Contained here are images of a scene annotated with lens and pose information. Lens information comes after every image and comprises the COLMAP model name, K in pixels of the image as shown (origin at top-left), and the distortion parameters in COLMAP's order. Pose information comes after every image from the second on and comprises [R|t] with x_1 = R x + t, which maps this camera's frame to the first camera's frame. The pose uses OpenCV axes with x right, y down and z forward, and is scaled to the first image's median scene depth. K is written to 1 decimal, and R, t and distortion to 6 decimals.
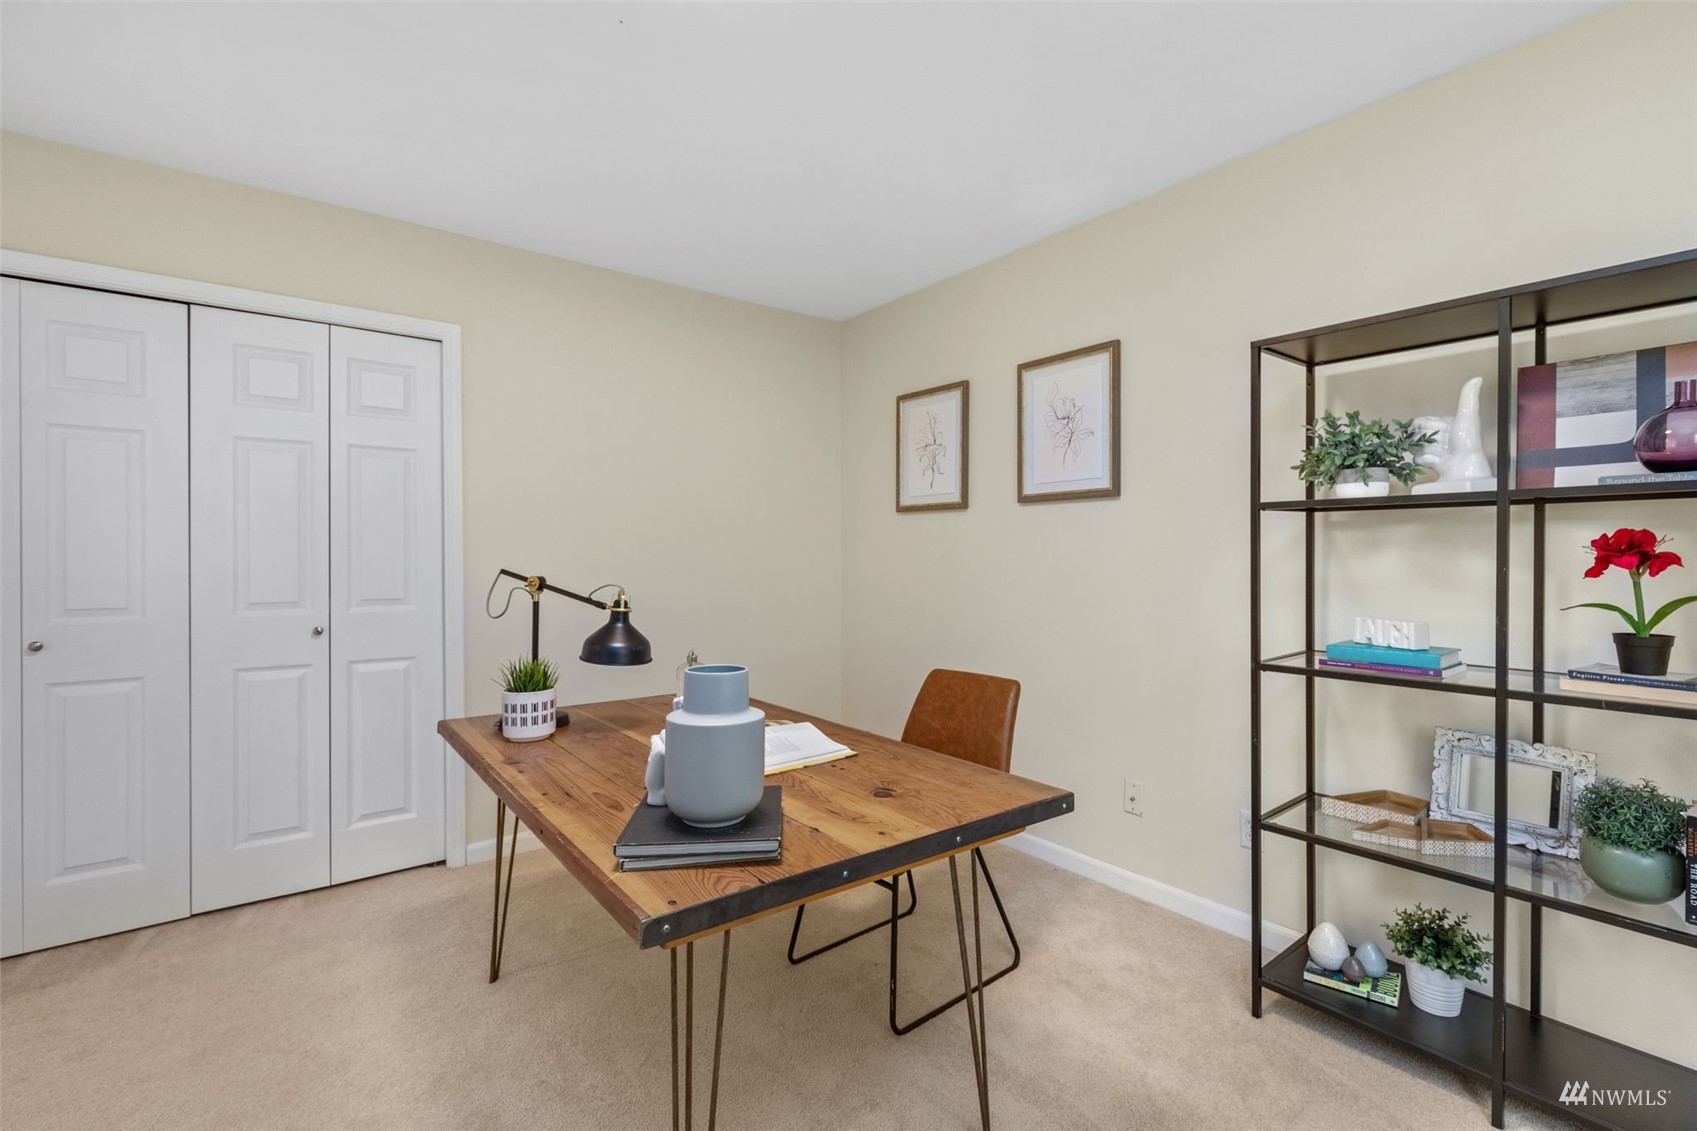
lens RADIAL K [[761.7, 0, 857.8], [0, 761.7, 559.9], [0, 0, 1]] dist [0.006058, 0.000309]
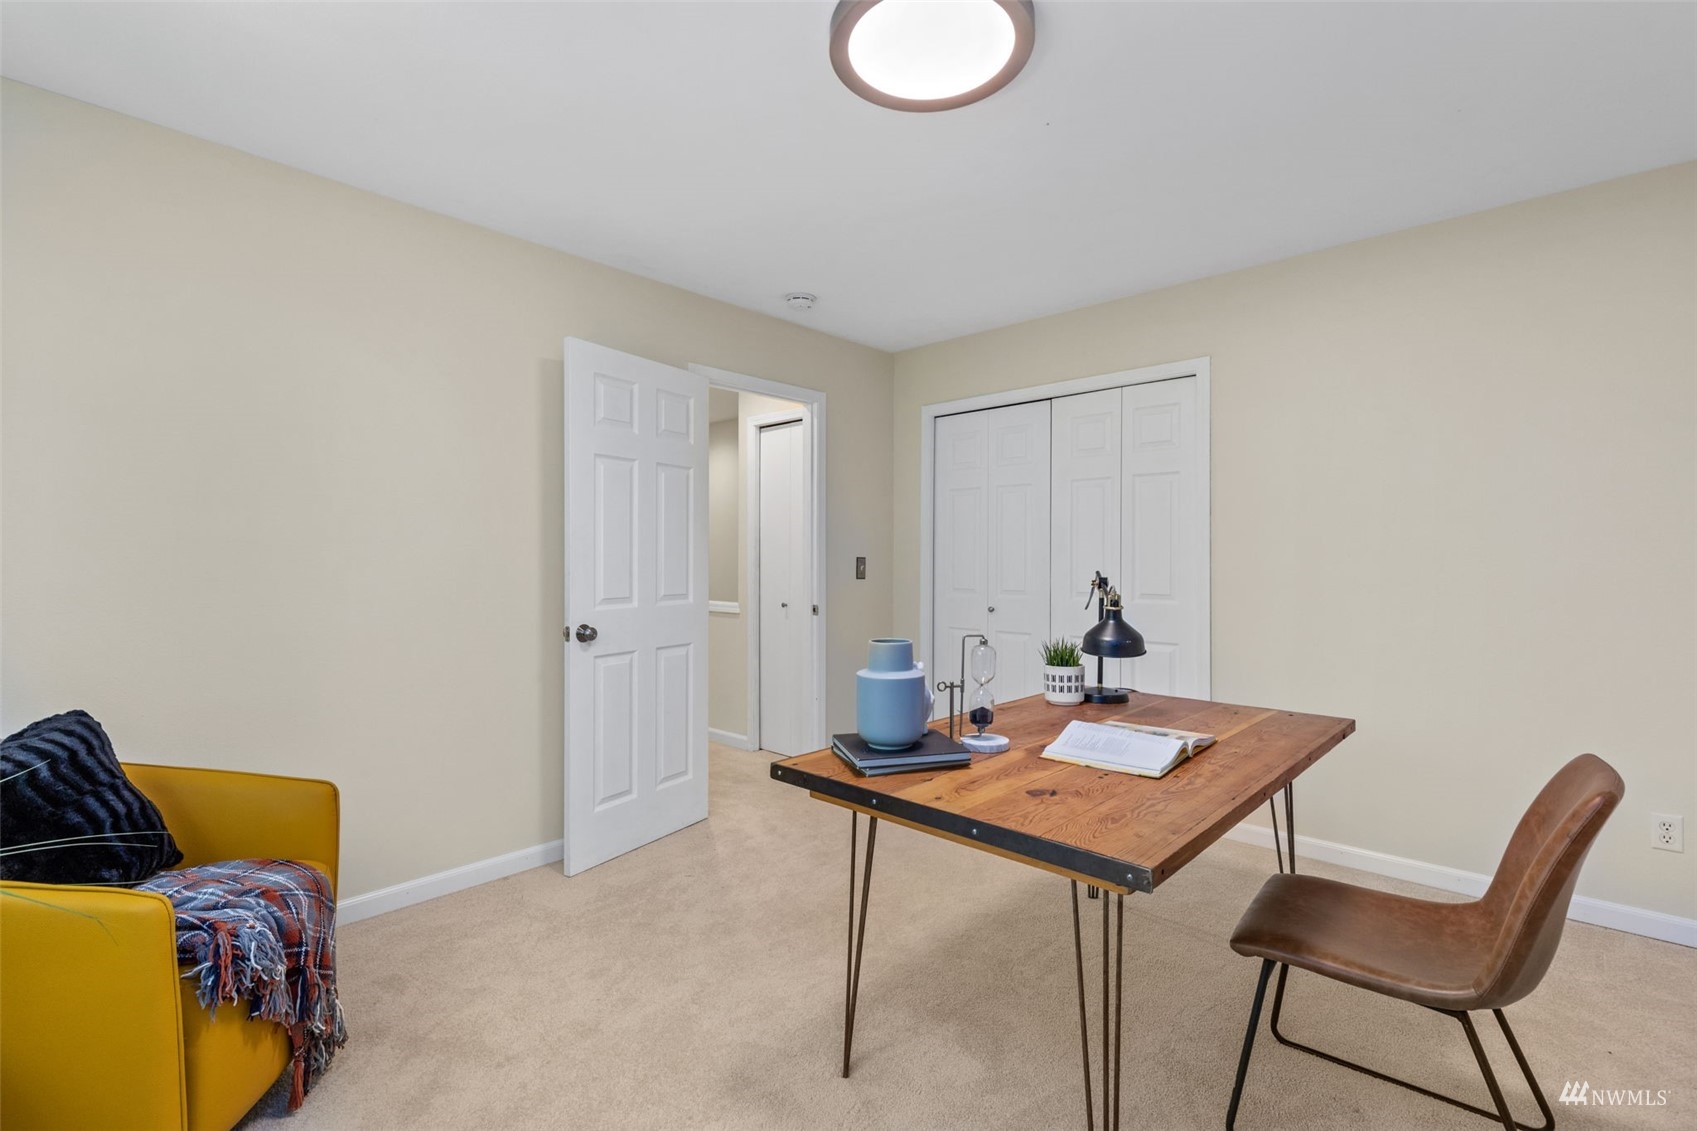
lens RADIAL K [[761.7, 0, 857.8], [0, 761.7, 559.9], [0, 0, 1]] dist [0.006058, 0.000309]
pose [[0.165199, 0.002269, -0.986258, 0.901259], [-0.005272, 0.999985, 0.001418, -0.006782], [0.986246, 0.004965, 0.165208, 0.526492]]
